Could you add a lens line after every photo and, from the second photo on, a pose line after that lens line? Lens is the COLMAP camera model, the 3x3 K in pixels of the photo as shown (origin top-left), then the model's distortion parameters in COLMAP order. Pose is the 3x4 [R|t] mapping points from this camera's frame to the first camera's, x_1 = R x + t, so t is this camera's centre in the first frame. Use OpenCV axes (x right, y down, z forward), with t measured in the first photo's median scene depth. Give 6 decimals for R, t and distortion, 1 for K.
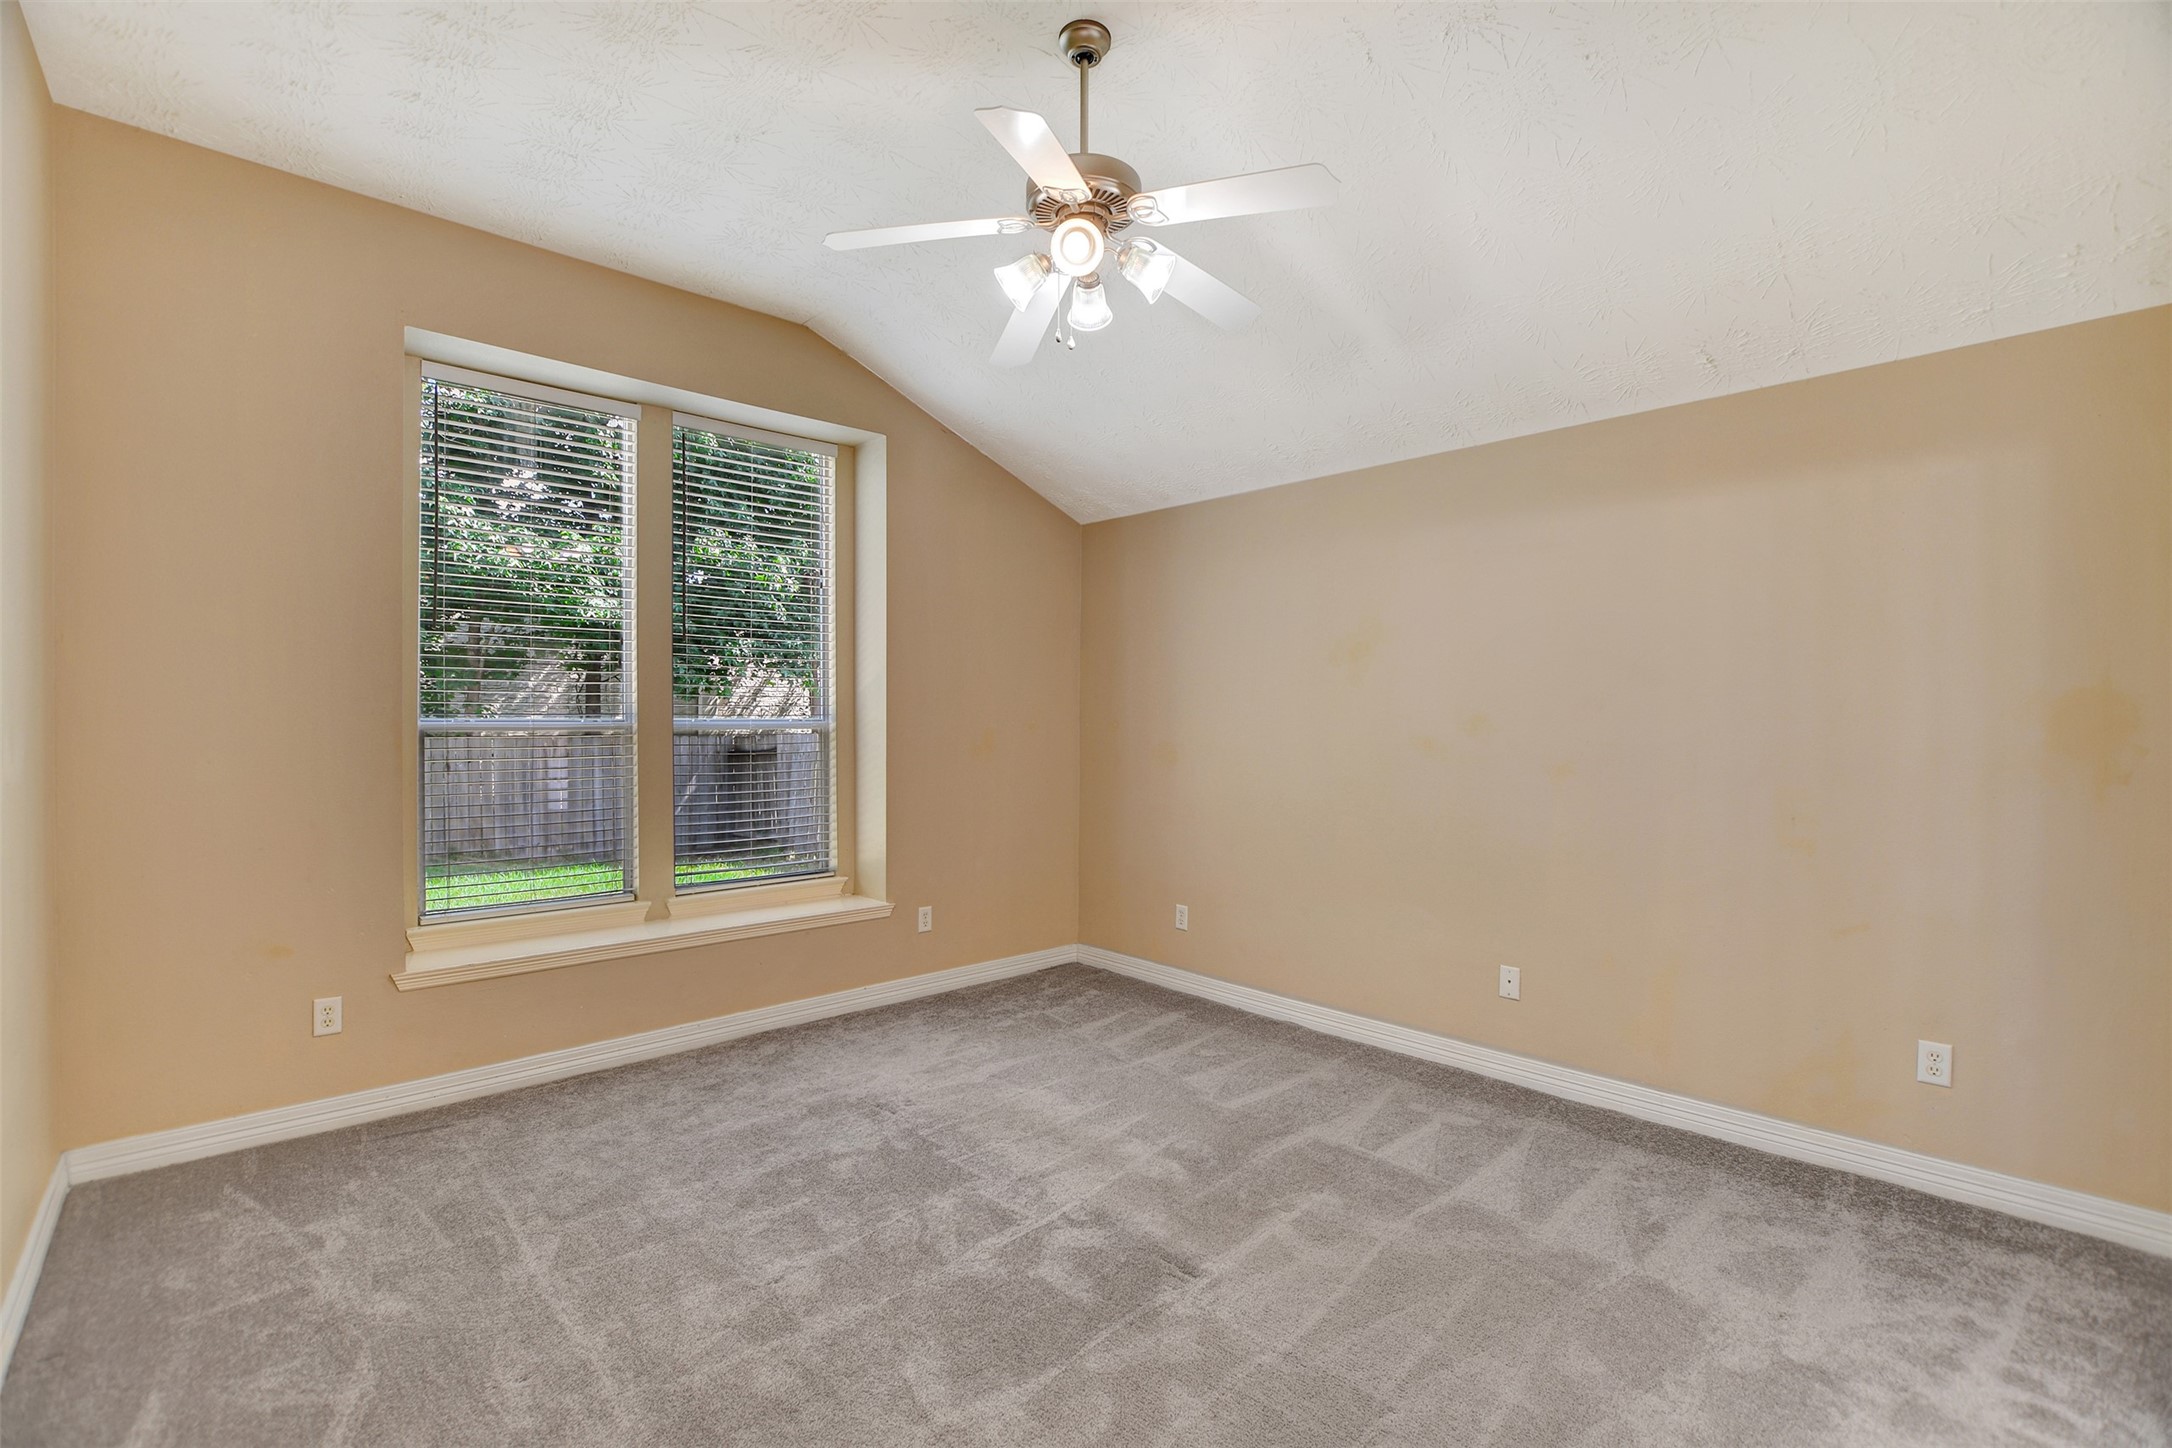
lens RADIAL K [[955.4, 0, 1063.4], [0, 955.4, 692.2], [0, 0, 1]] dist [-0.025067, -0.000045]
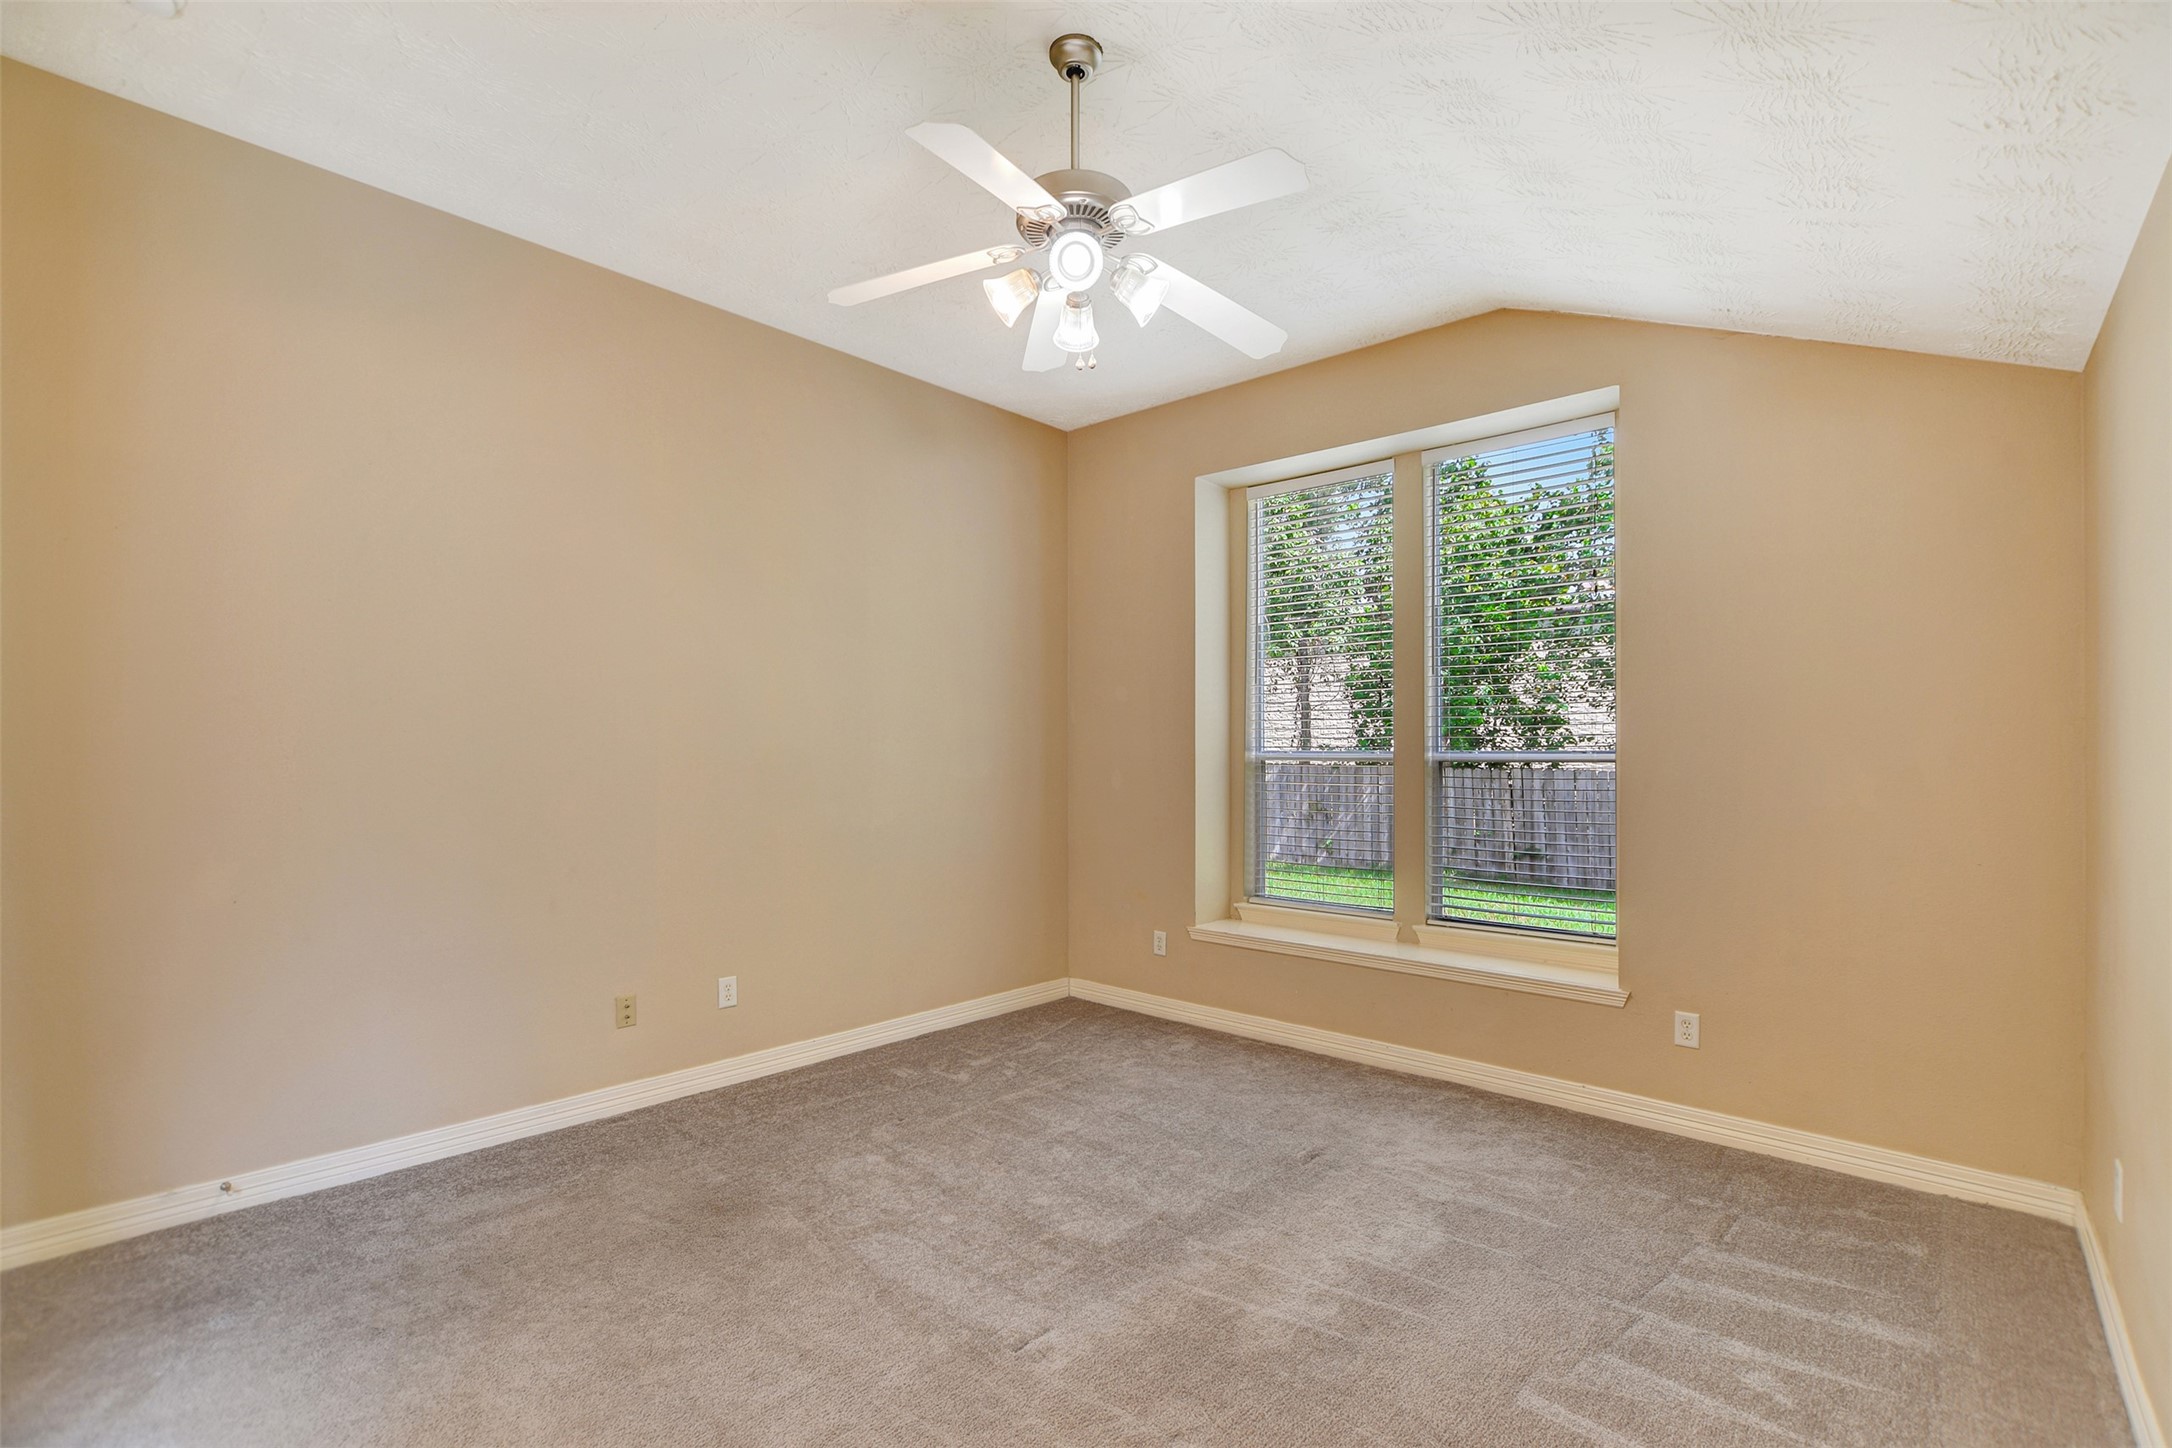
lens RADIAL K [[964.8, 0, 1082.3], [0, 964.8, 728.3], [0, 0, 1]] dist [-0.032784, 0.004690]
pose [[0.106356, -0.021987, -0.994085, 0.630200], [0.024551, 0.999509, -0.019481, 0.015376], [0.994025, -0.022334, 0.106844, 0.567394]]
